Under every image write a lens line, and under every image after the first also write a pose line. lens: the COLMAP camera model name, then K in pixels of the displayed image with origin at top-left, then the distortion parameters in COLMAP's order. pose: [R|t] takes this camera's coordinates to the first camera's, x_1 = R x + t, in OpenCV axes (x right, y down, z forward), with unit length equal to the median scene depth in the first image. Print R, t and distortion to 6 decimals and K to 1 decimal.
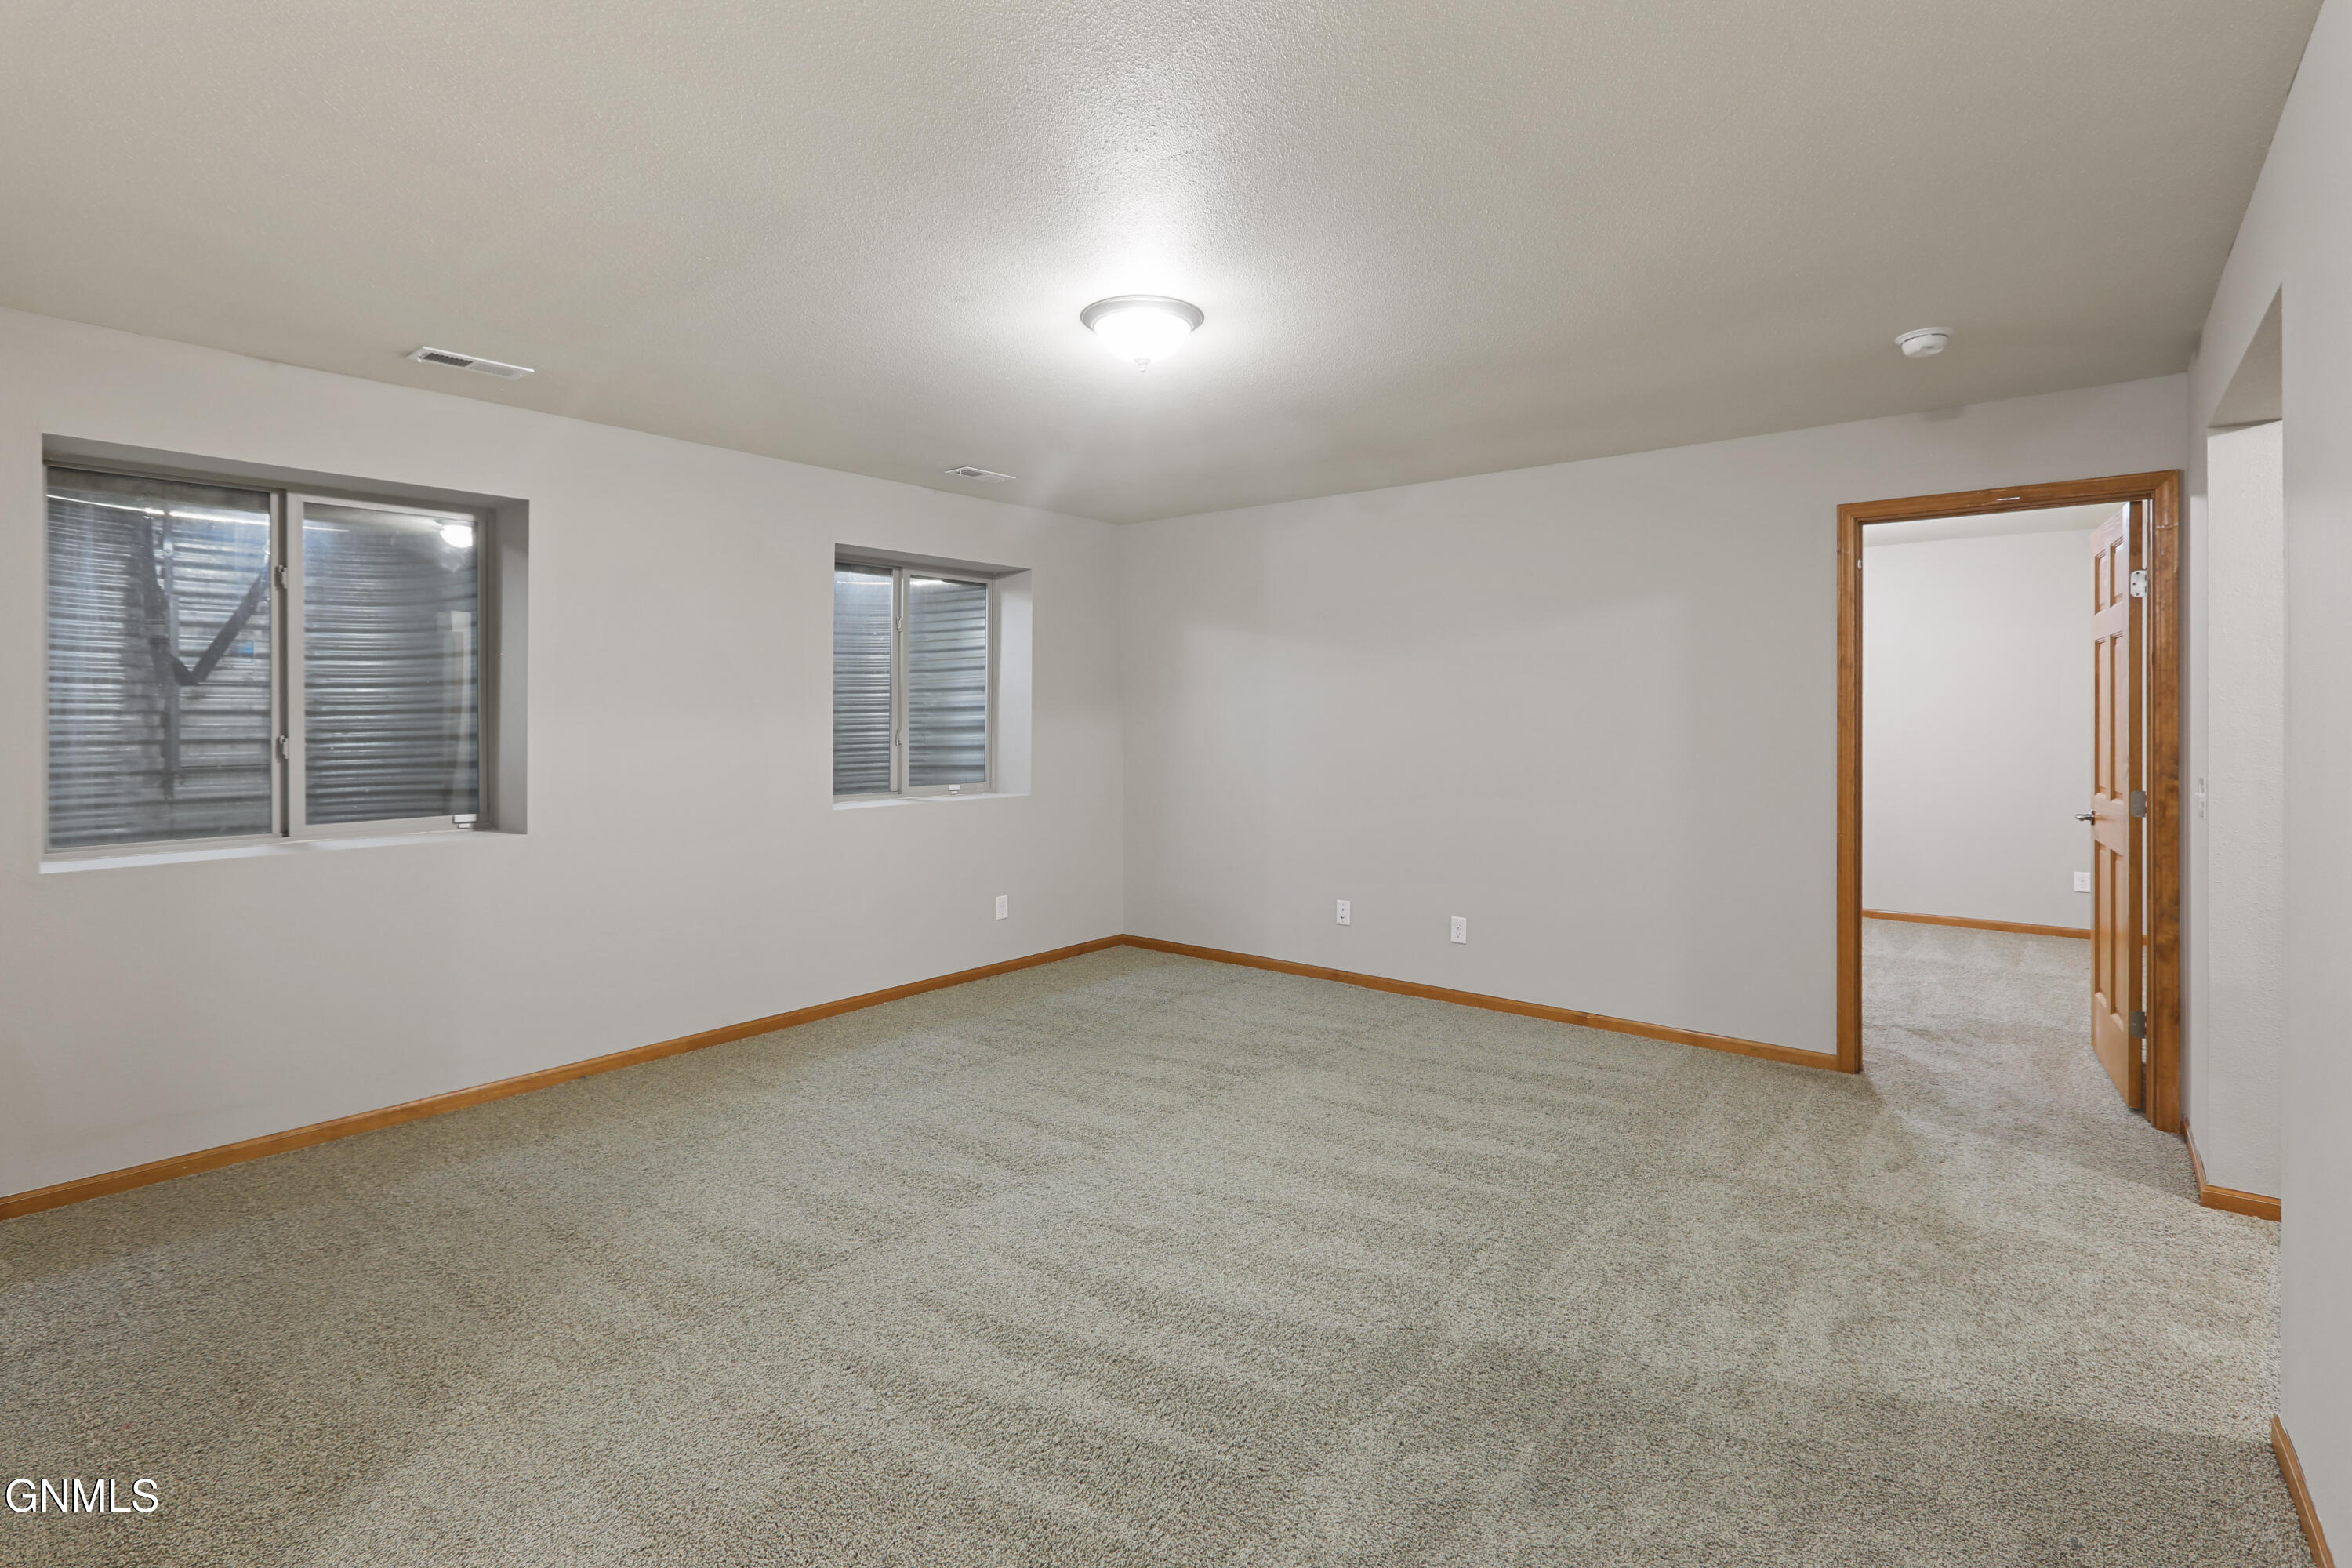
lens RADIAL K [[1092.0, 0, 1177.8], [0, 1092.0, 710.0], [0, 0, 1]] dist [-0.000911, 0.000371]
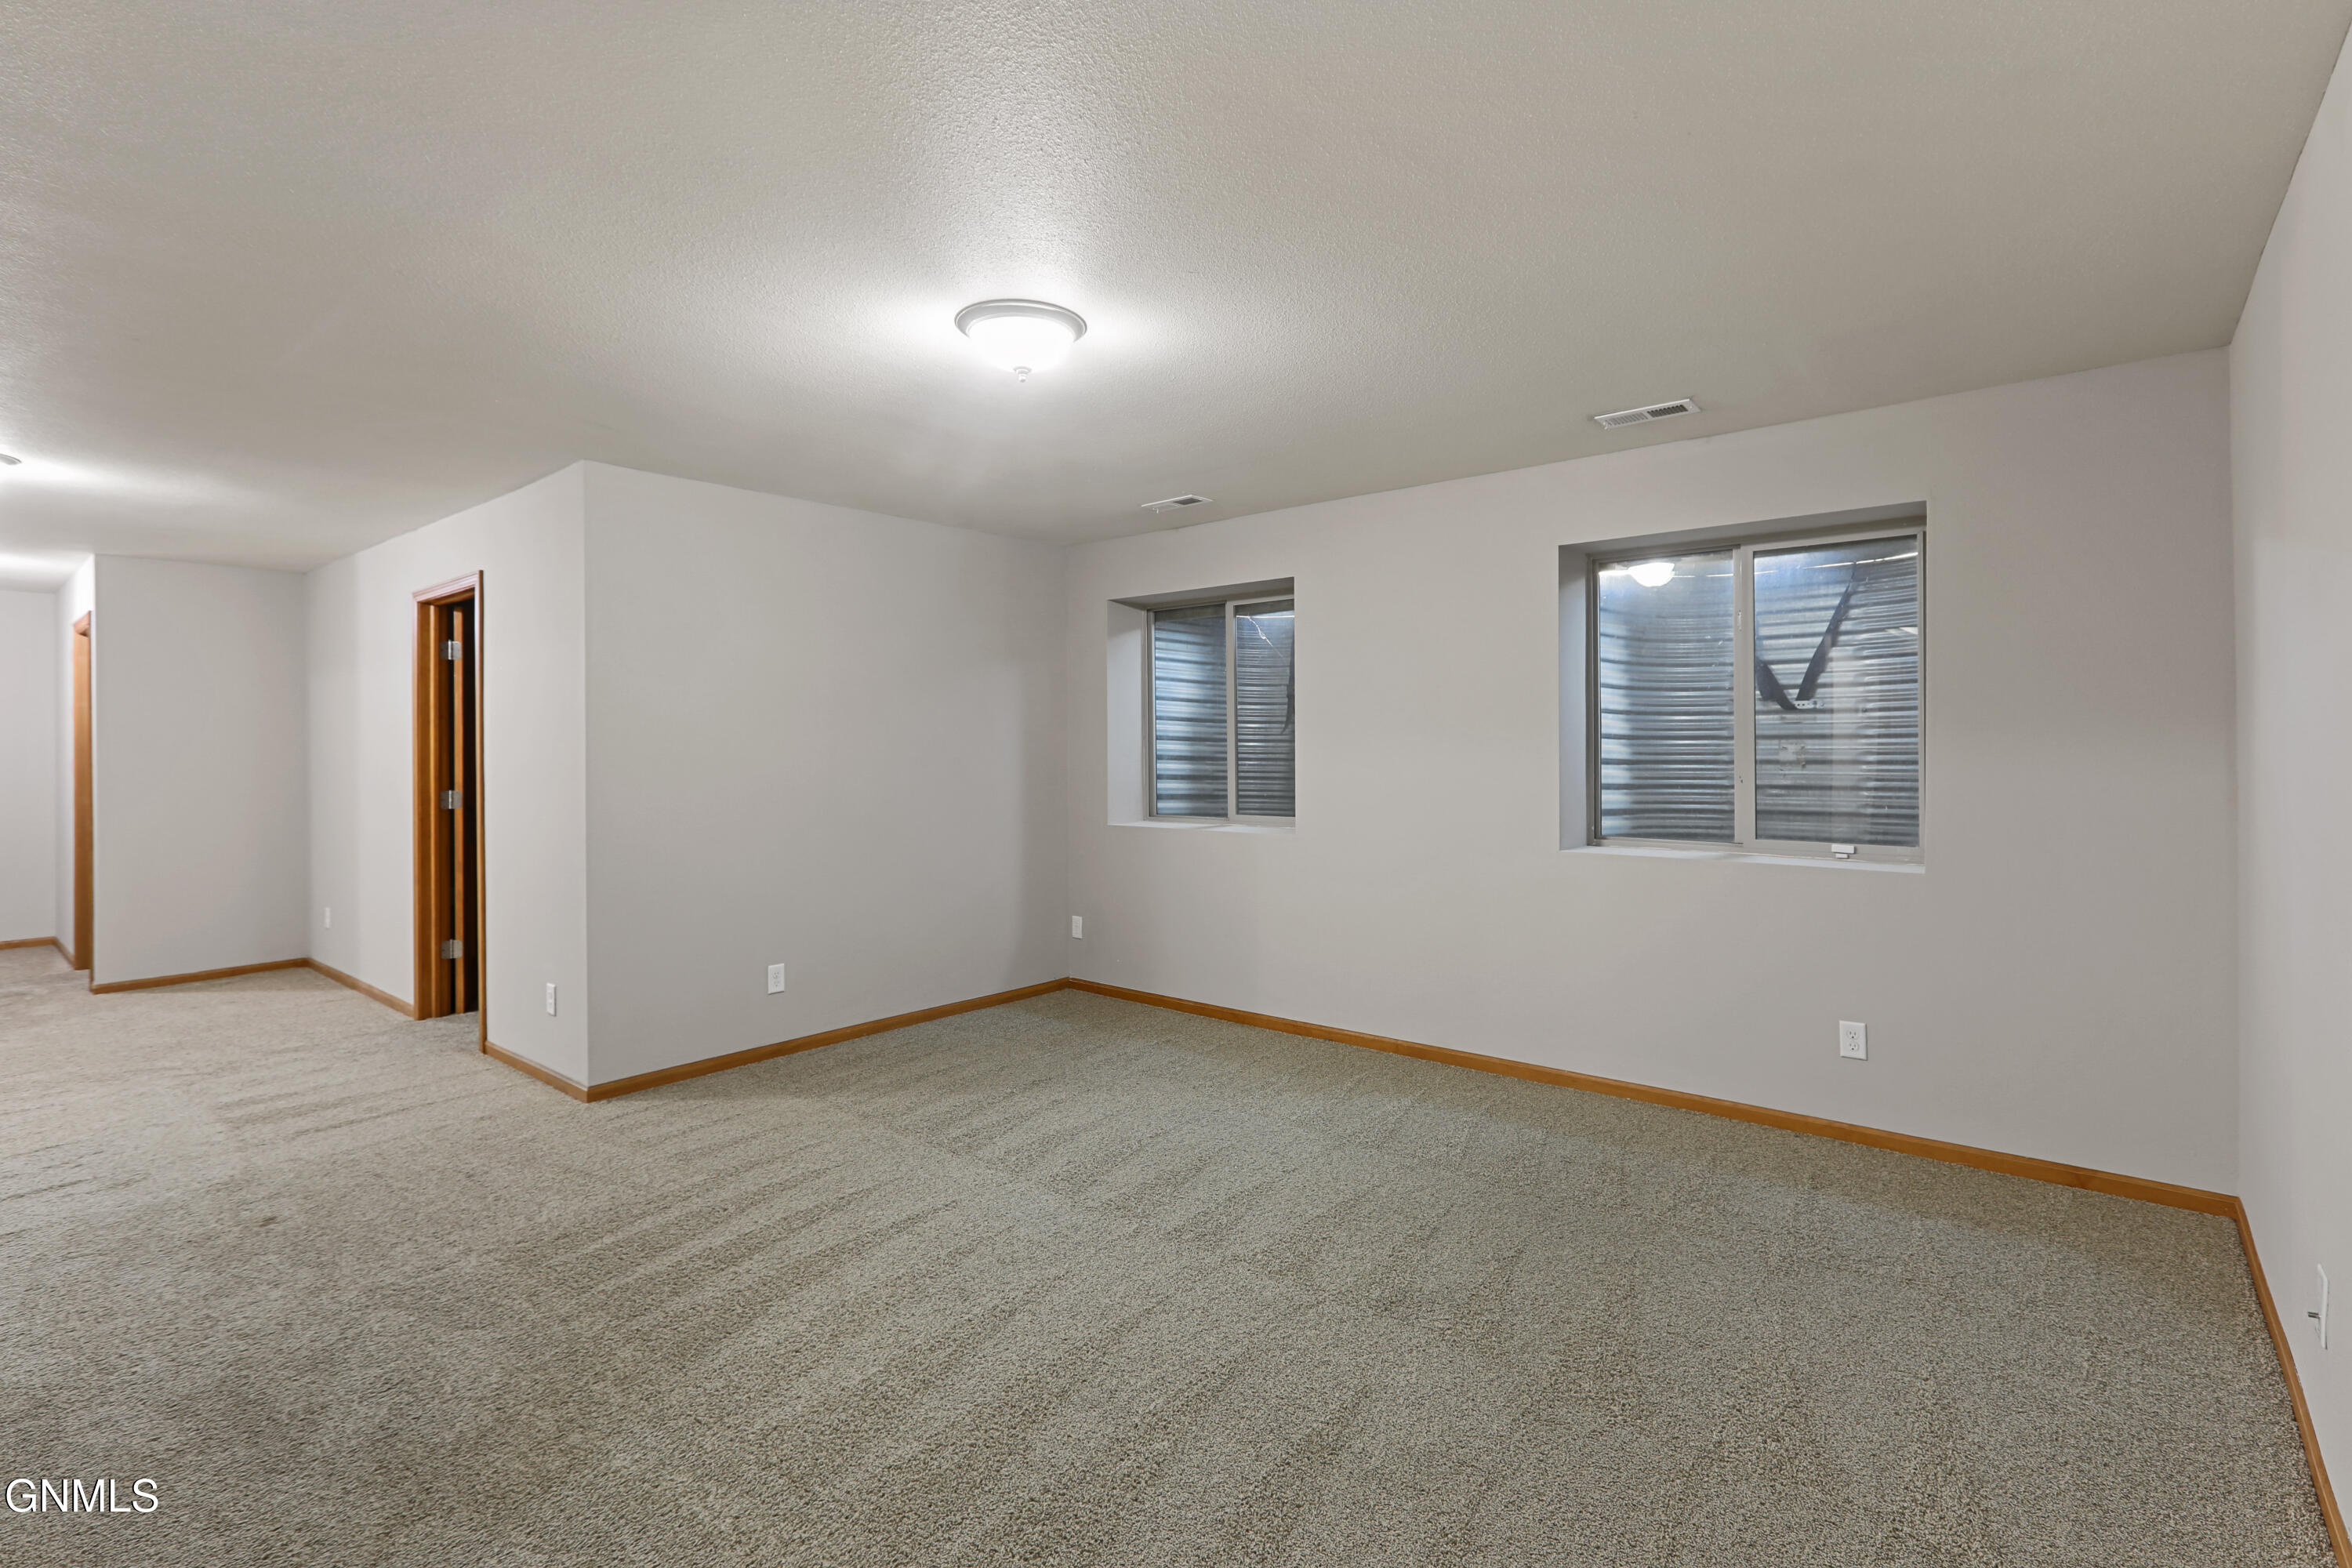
lens RADIAL K [[1091.9, 0, 1171.4], [0, 1091.9, 733.3], [0, 0, 1]] dist [0.036807, 0.000137]
pose [[-0.022177, -0.009055, -0.999713, 0.782088], [0.011353, 0.999892, -0.009308, 0.002861], [0.999690, -0.011556, -0.022072, 0.971884]]
